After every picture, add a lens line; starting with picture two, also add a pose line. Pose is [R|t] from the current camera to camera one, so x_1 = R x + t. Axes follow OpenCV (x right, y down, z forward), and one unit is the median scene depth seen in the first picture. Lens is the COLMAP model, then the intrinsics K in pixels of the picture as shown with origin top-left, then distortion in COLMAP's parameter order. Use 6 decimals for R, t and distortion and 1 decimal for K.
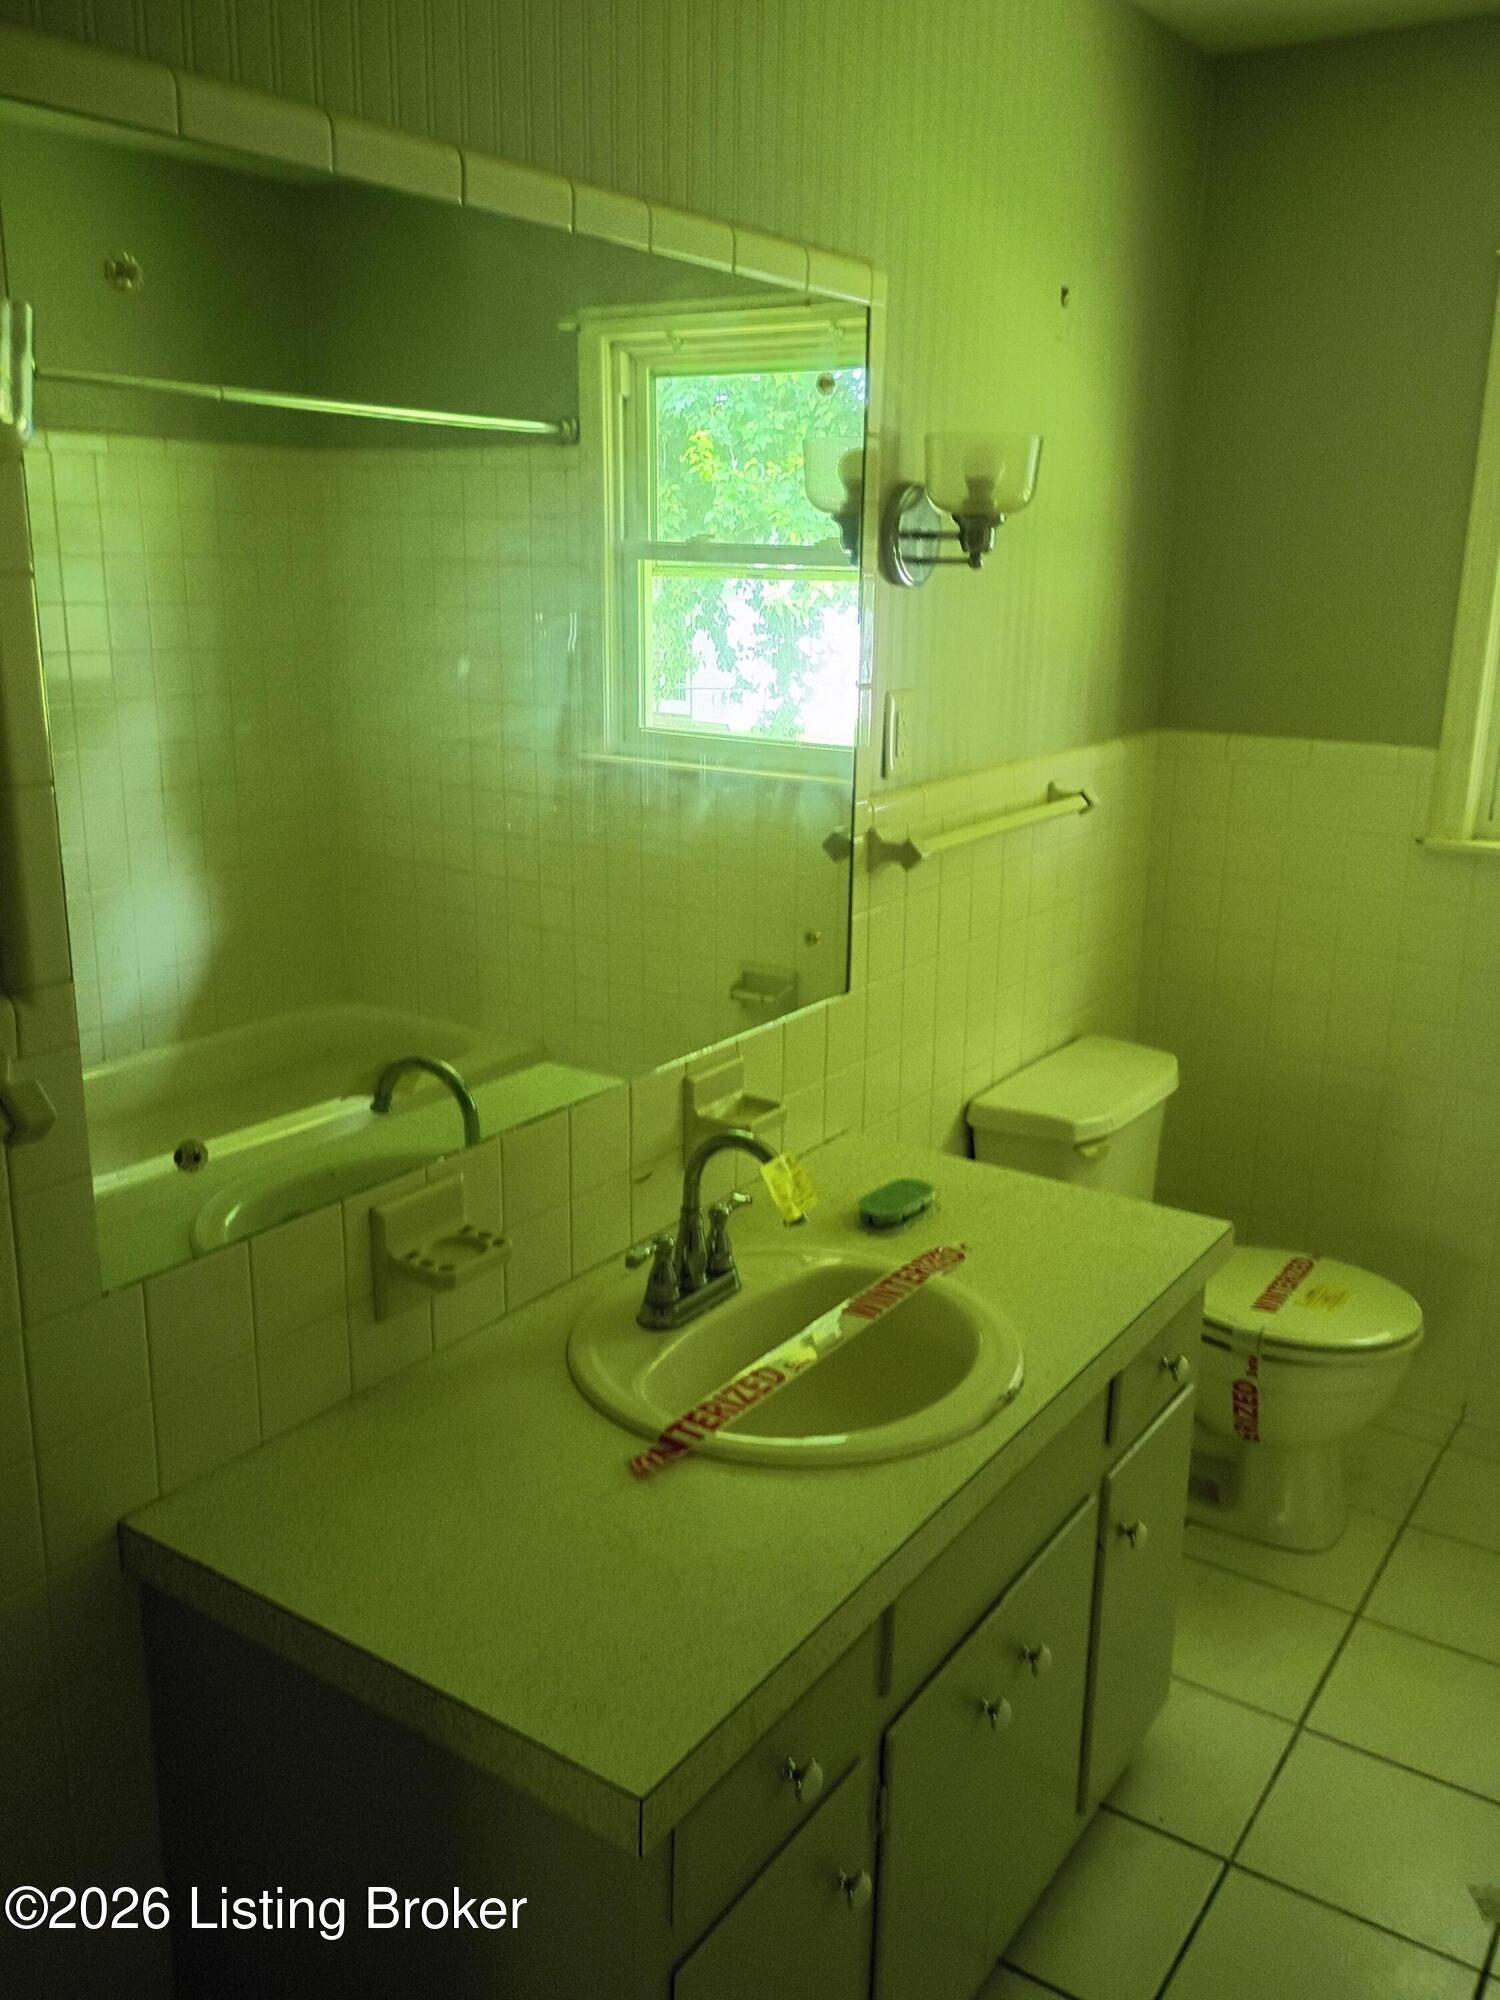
lens RADIAL K [[1697.9, 0, 750.0], [0, 1697.9, 1000.0], [0, 0, 1]] dist [0.045400, -0.048667]
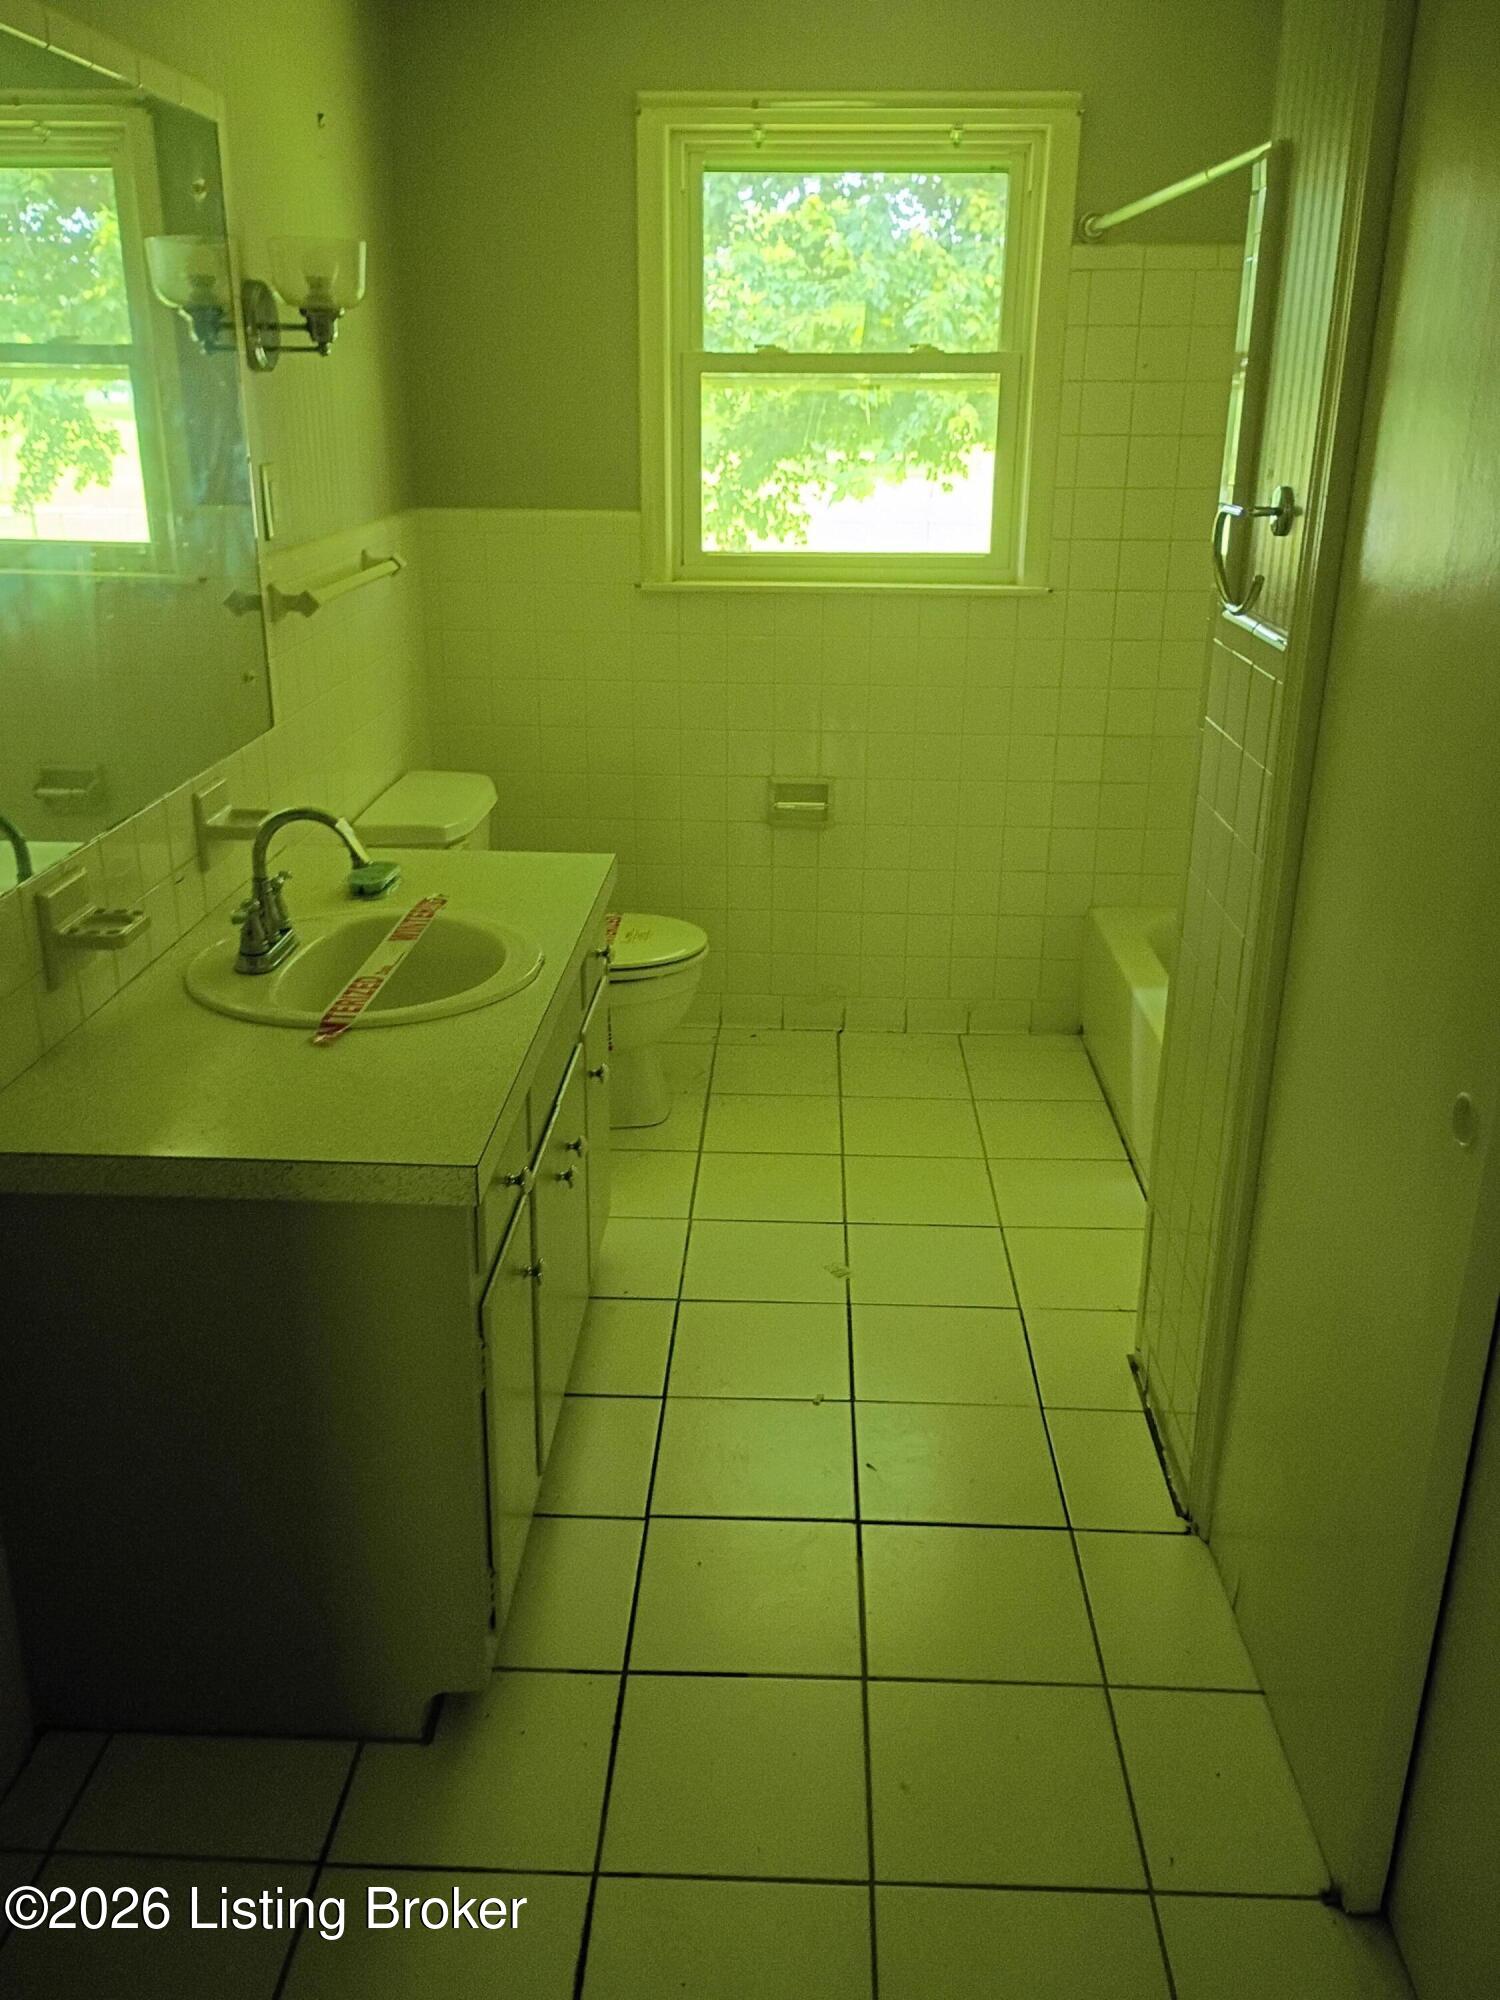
lens RADIAL K [[1708.7, 0, 753.7], [0, 1708.7, 1027.8], [0, 0, 1]] dist [0.054353, -0.057047]
pose [[0.849975, -0.191712, 0.490703, -0.299025], [0.141369, 0.980276, 0.138109, 0.087259], [-0.507502, -0.048019, 0.860312, -0.226357]]
